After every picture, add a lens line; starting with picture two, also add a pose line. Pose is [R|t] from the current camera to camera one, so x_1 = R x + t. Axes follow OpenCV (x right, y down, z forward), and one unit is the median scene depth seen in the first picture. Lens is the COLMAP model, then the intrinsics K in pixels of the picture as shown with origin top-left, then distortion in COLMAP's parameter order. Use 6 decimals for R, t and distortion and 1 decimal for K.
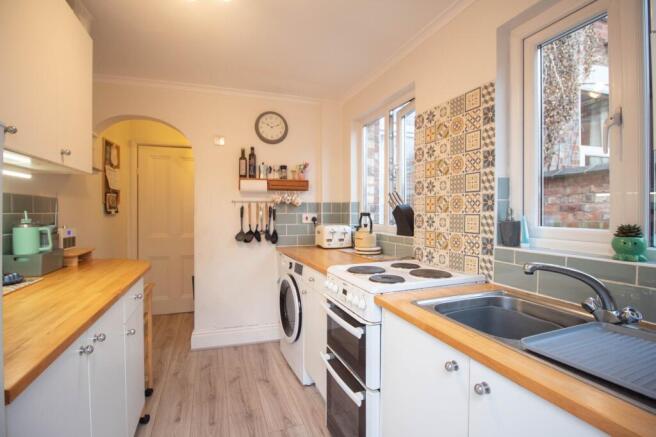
lens RADIAL K [[310.2, 0, 330.4], [0, 310.2, 213.3], [0, 0, 1]] dist [-0.000917, -0.000452]
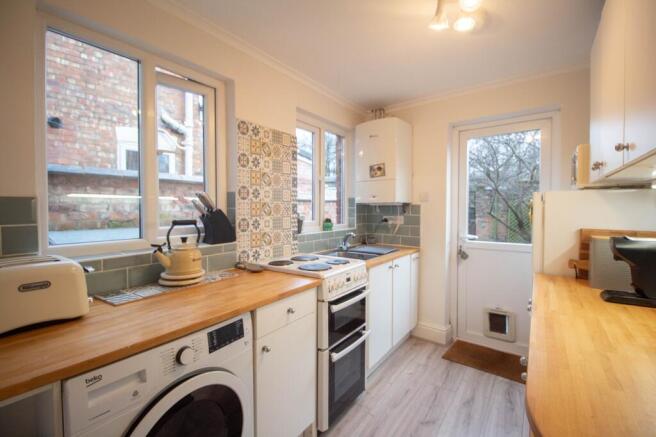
lens RADIAL K [[310.2, 0, 330.4], [0, 310.2, 213.3], [0, 0, 1]] dist [-0.000917, -0.000452]
pose [[-0.540753, -0.020244, 0.840938, -0.753590], [0.000658, 0.999700, 0.024489, -0.039545], [-0.841181, 0.013795, -0.540577, 1.338156]]
